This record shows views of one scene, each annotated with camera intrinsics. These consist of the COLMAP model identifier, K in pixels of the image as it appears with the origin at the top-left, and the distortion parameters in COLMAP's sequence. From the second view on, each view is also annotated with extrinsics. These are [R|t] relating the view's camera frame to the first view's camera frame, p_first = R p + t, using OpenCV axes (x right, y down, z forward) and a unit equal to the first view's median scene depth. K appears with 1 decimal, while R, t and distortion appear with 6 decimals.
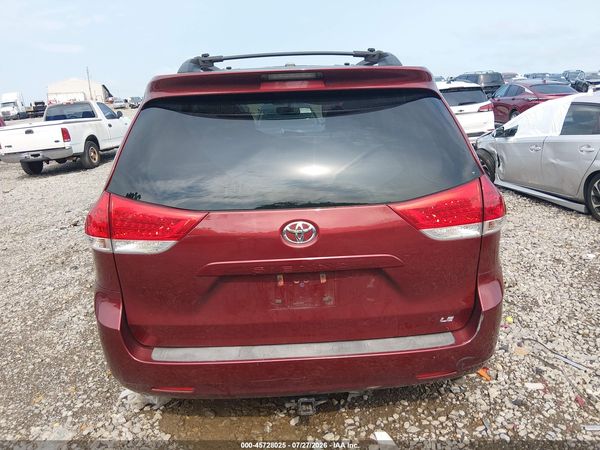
lens RADIAL K [[474.6, 0, 301.4], [0, 474.6, 224.8], [0, 0, 1]] dist [-0.003584, -0.011103]
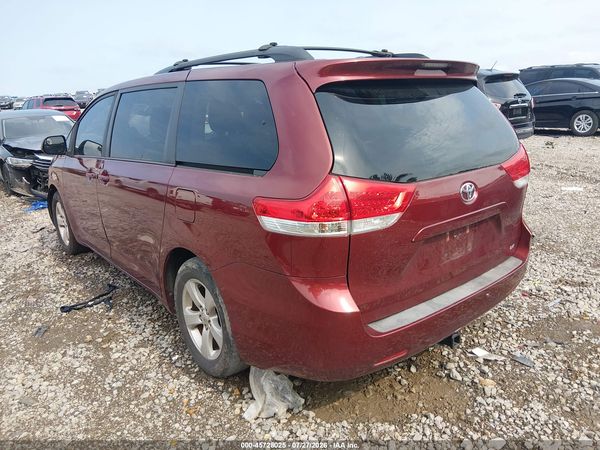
lens RADIAL K [[474.6, 0, 302.0], [0, 474.6, 222.0], [0, 0, 1]] dist [-0.003584, -0.011103]
pose [[0.782344, -0.145532, 0.605606, -1.007715], [0.161762, 0.986430, 0.028078, -0.010567], [-0.601475, 0.075998, 0.795269, 0.265033]]
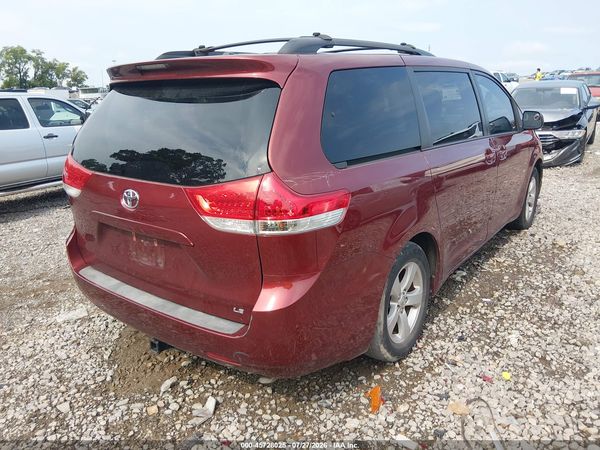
lens RADIAL K [[474.6, 0, 301.5], [0, 474.6, 227.6], [0, 0, 1]] dist [-0.003584, -0.011103]
pose [[0.780377, 0.199459, -0.592645, 0.978929], [-0.164892, 0.979857, 0.112654, -0.110606], [0.603177, 0.009810, 0.797547, 0.272973]]
